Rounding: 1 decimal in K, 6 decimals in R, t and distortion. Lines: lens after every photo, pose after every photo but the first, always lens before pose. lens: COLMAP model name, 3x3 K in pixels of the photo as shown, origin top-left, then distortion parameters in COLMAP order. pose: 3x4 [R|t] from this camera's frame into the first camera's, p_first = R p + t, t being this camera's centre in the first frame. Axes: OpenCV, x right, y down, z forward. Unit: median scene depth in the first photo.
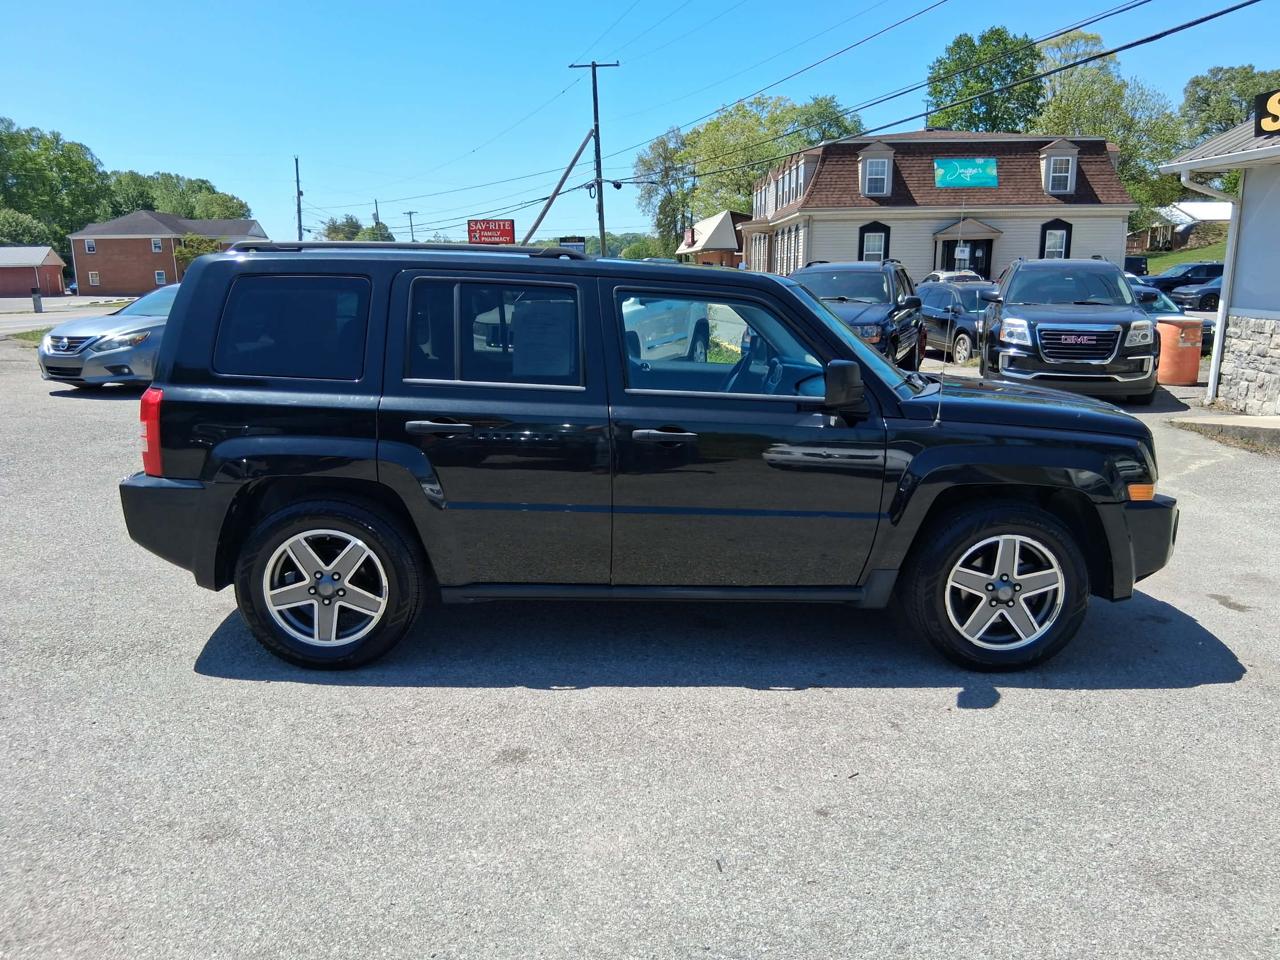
lens RADIAL K [[1010.2, 0, 636.2], [0, 1010.2, 486.3], [0, 0, 1]] dist [0.027574, -0.061141]
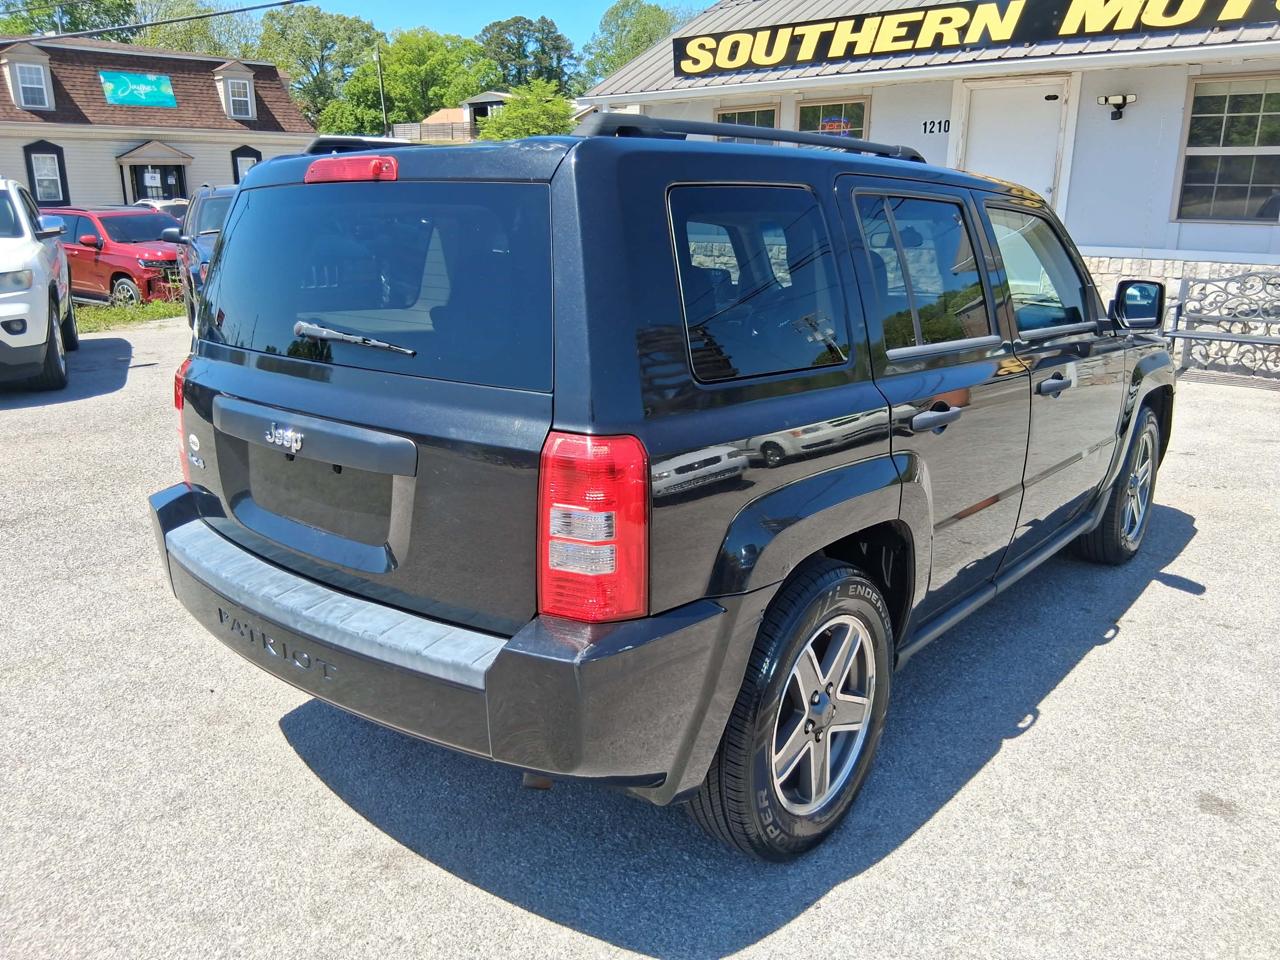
lens RADIAL K [[1010.2, 0, 616.0], [0, 1010.2, 469.5], [0, 0, 1]] dist [0.027574, -0.061141]
pose [[0.649986, -0.194955, 0.734514, -0.123084], [0.159005, 0.980029, 0.119414, -0.020600], [-0.743125, 0.039174, 0.668005, 0.105037]]
